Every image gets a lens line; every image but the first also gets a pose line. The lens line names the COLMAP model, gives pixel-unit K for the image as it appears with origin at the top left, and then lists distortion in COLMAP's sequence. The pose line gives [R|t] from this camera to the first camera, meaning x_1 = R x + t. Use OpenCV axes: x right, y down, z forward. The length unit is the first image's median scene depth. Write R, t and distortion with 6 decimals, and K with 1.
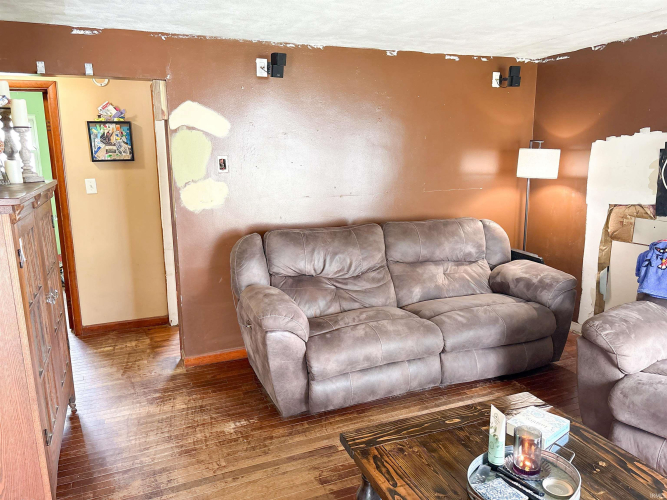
lens RADIAL K [[503.1, 0, 333.5], [0, 503.1, 250.0], [0, 0, 1]] dist [0.004497, -0.001427]
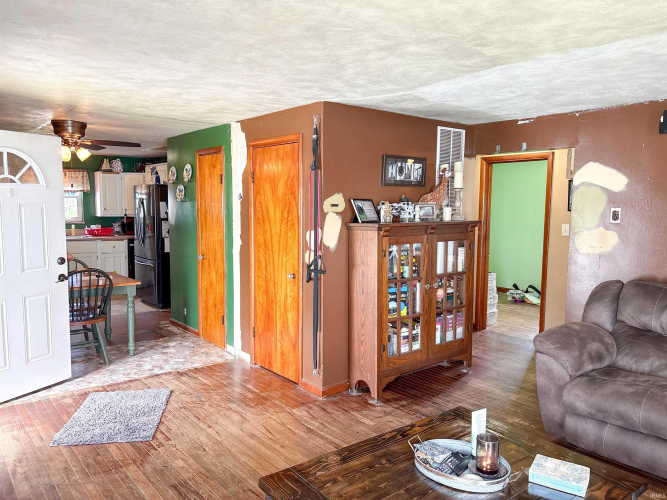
lens RADIAL K [[503.1, 0, 333.5], [0, 503.1, 250.0], [0, 0, 1]] dist [0.004497, -0.001427]
pose [[0.276043, 0.100912, -0.955833, 0.705710], [-0.195340, 0.979608, 0.047008, -0.030039], [0.941086, 0.173736, 0.290126, 0.118587]]
